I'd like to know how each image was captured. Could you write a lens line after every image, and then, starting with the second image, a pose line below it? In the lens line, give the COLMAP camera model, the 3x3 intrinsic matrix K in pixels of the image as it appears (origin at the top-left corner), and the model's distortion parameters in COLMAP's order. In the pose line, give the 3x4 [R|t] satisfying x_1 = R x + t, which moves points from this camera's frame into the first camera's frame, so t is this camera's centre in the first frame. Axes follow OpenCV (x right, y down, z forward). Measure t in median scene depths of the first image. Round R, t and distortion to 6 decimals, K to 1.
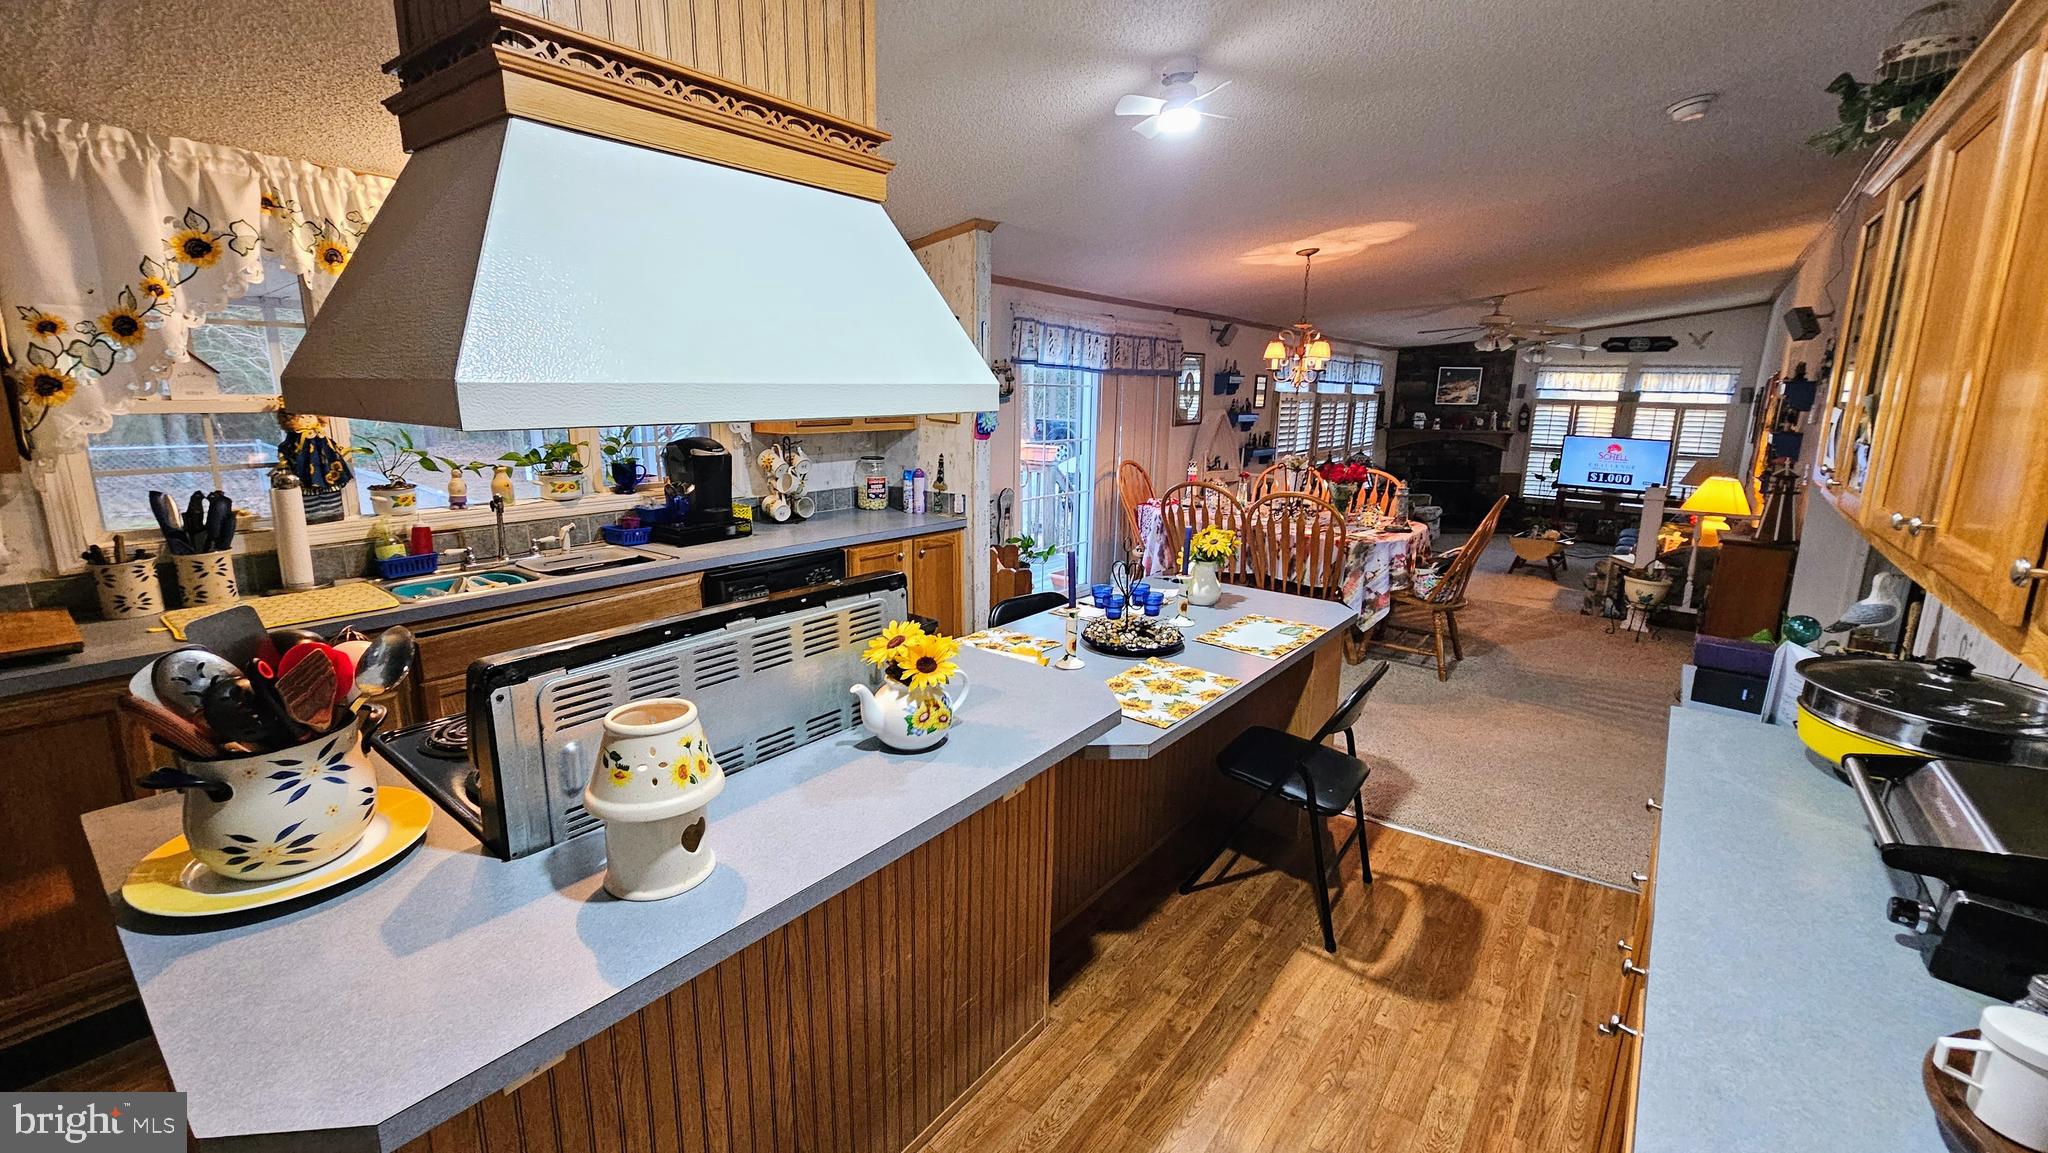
lens RADIAL K [[848.7, 0, 1027.1], [0, 848.7, 567.7], [0, 0, 1]] dist [0.000582, 0.000082]
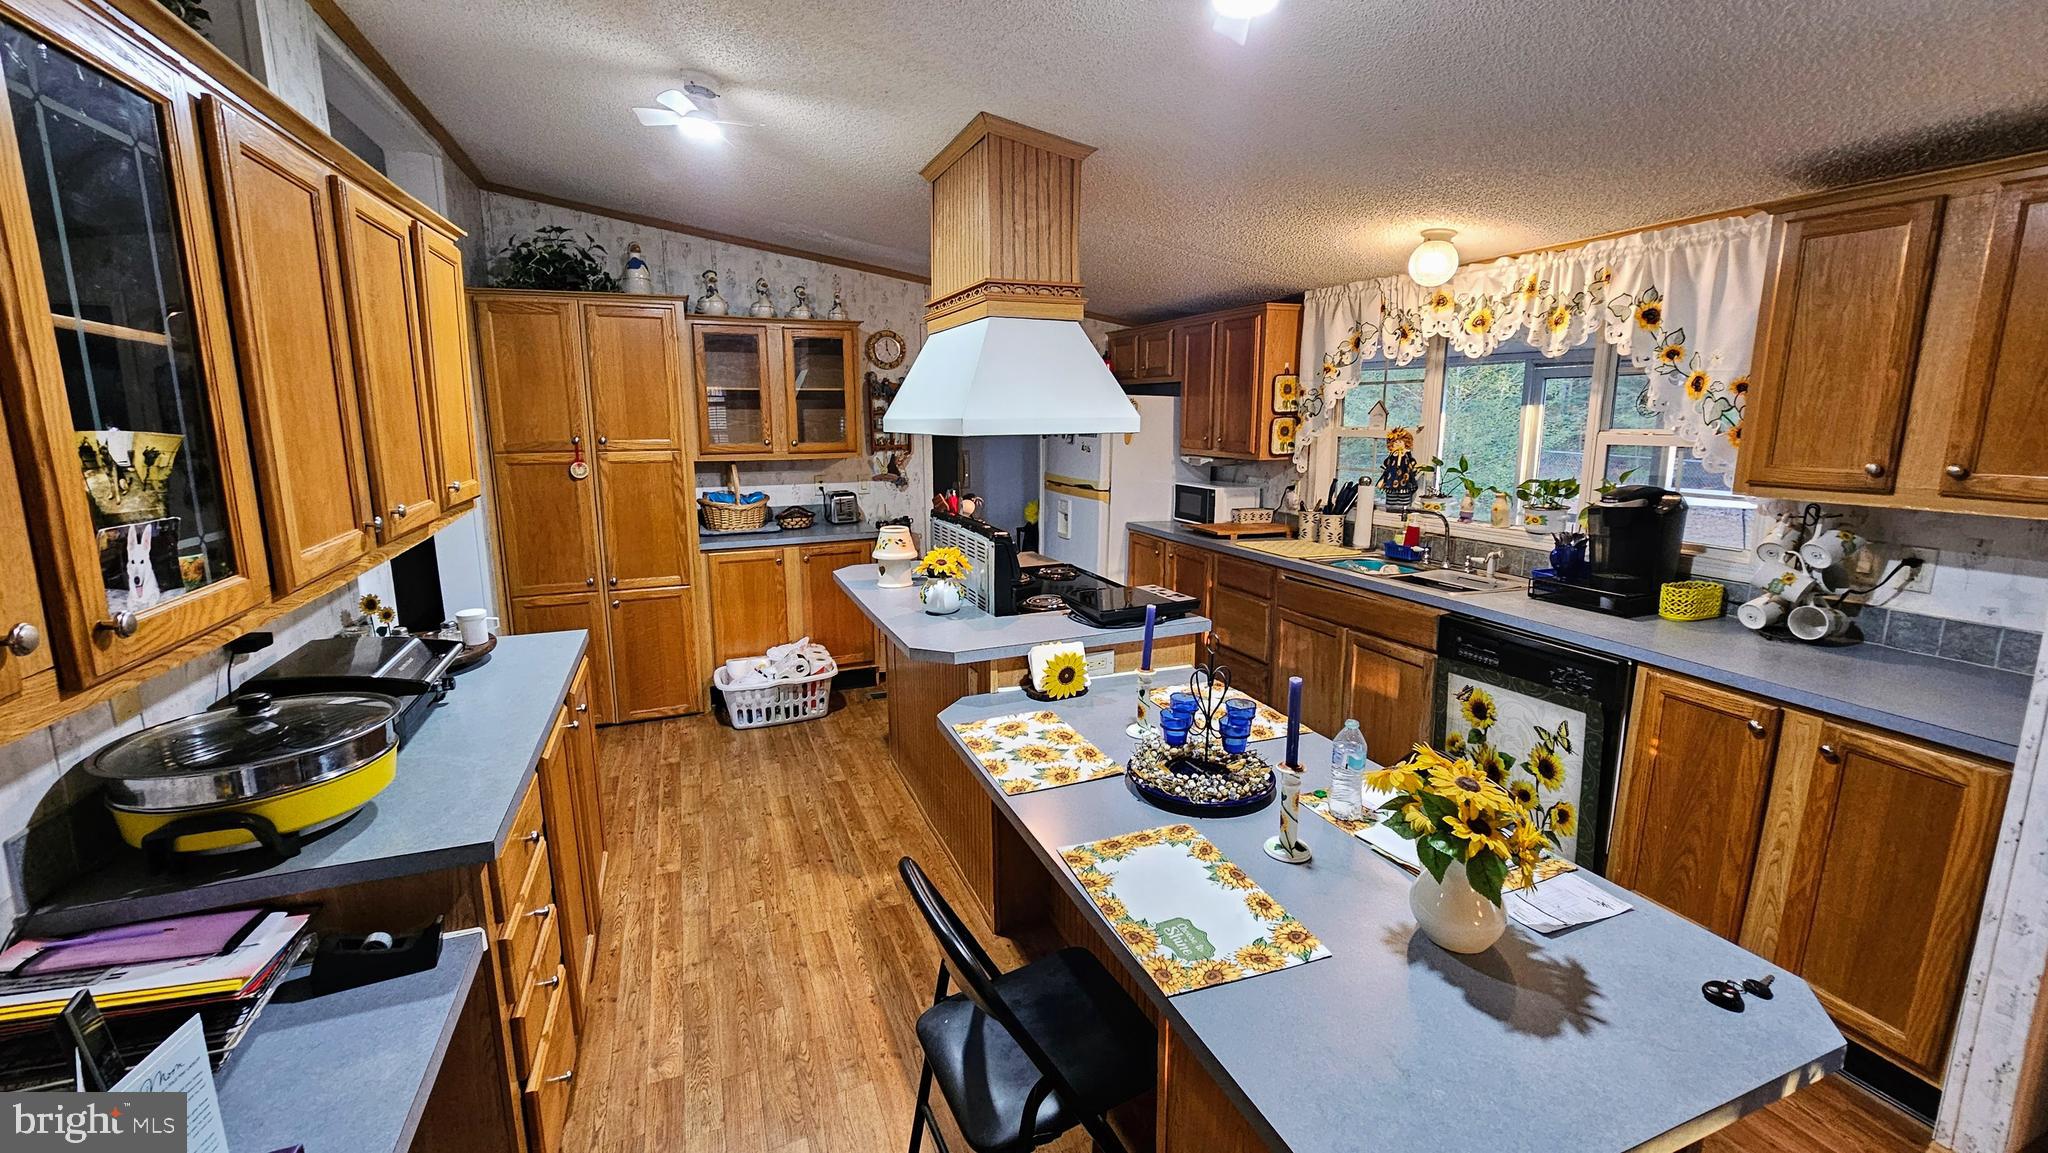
lens RADIAL K [[848.7, 0, 1027.0], [0, 848.7, 567.9], [0, 0, 1]] dist [0.000582, 0.000082]
pose [[-0.508525, 0.141451, -0.849349, 0.878453], [-0.187466, 0.944563, 0.269549, -0.274235], [0.840392, 0.296296, -0.453817, 1.316265]]
